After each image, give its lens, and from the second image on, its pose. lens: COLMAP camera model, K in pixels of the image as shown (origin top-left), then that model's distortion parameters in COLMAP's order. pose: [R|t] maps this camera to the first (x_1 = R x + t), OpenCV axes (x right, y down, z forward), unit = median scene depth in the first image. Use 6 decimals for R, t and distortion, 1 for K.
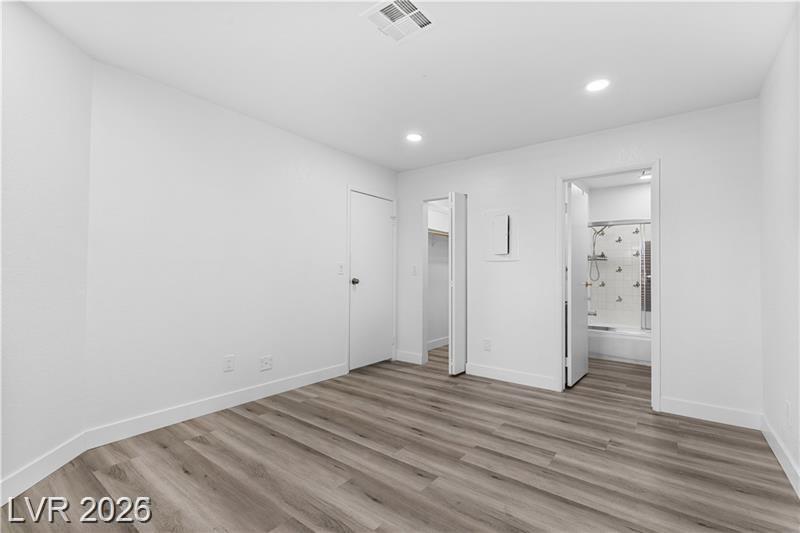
lens RADIAL K [[363.0, 0, 398.1], [0, 363.0, 274.8], [0, 0, 1]] dist [-0.001171, 0.000132]
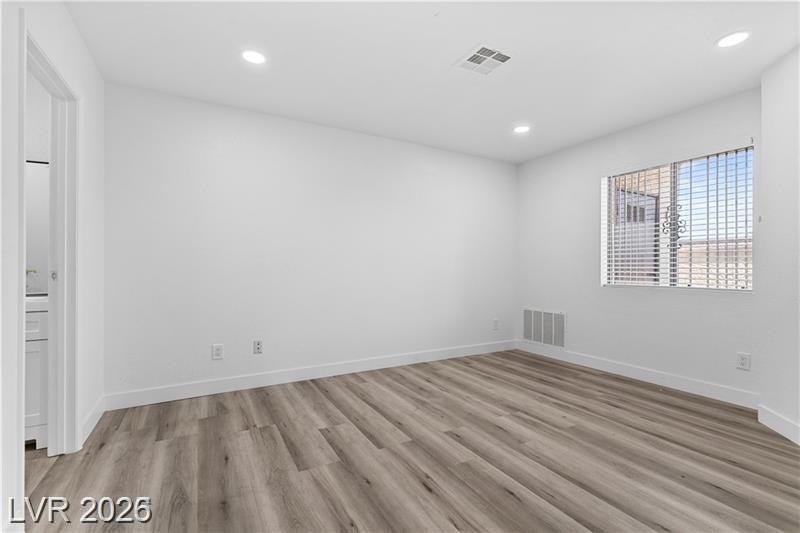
lens RADIAL K [[363.0, 0, 398.1], [0, 363.0, 274.8], [0, 0, 1]] dist [-0.001171, 0.000132]
pose [[-0.921348, -0.018104, 0.388318, -0.185199], [-0.009357, 0.999658, 0.024405, 0.013138], [-0.388627, 0.018852, -0.921202, 1.946680]]
